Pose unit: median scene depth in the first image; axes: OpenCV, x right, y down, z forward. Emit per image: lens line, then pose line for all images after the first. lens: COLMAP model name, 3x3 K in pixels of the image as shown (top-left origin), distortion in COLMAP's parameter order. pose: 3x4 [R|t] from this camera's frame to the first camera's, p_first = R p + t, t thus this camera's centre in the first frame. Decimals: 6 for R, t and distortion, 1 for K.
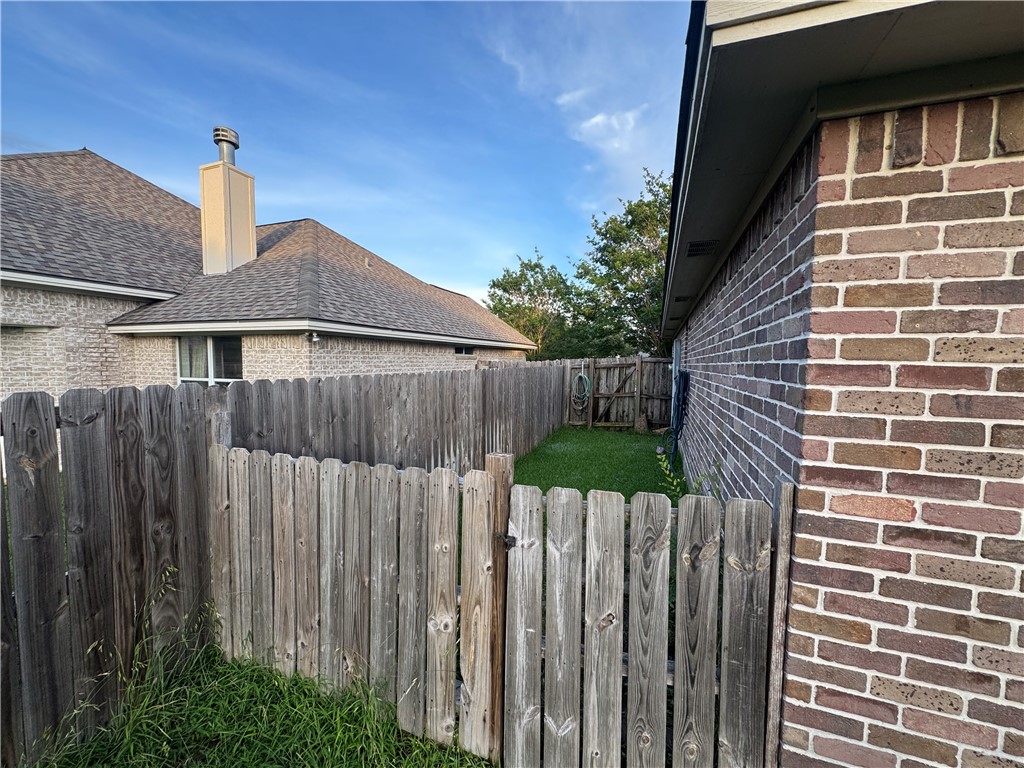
lens RADIAL K [[406.7, 0, 509.5], [0, 406.7, 382.3], [0, 0, 1]] dist [-0.001526, 0.001397]
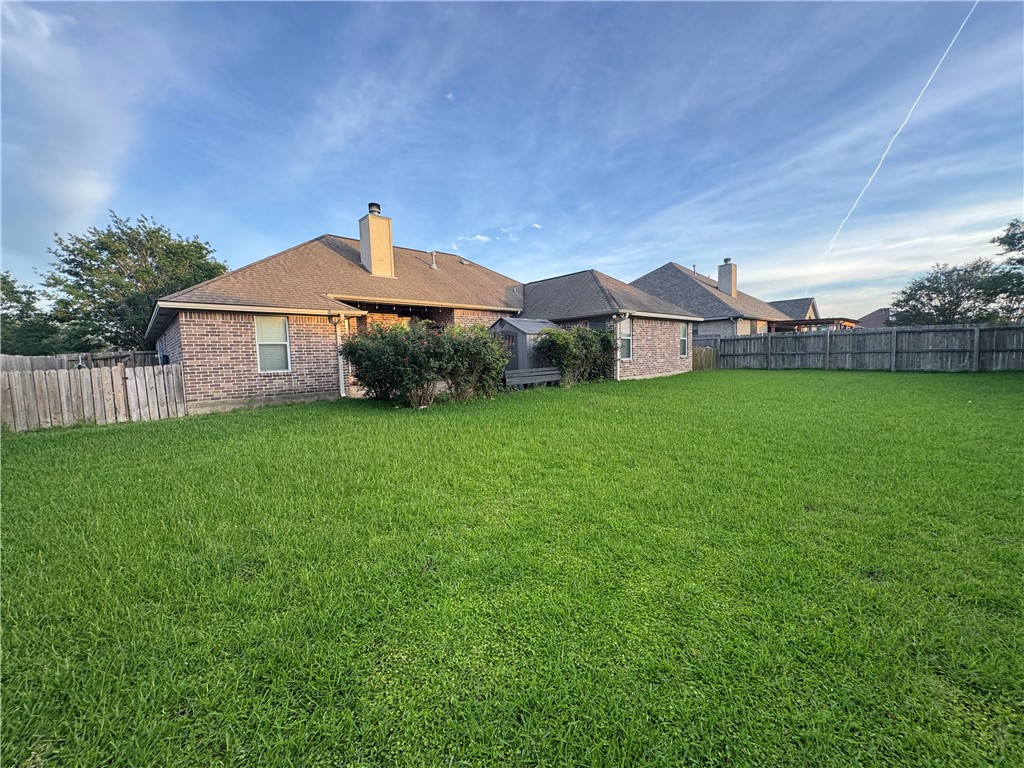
lens RADIAL K [[406.7, 0, 507.4], [0, 406.7, 384.5], [0, 0, 1]] dist [-0.001526, 0.001397]
pose [[0.458399, -0.096433, 0.883499, -0.779844], [0.090904, 0.993970, 0.061326, 0.192132], [-0.884085, 0.052202, 0.464401, -1.890197]]
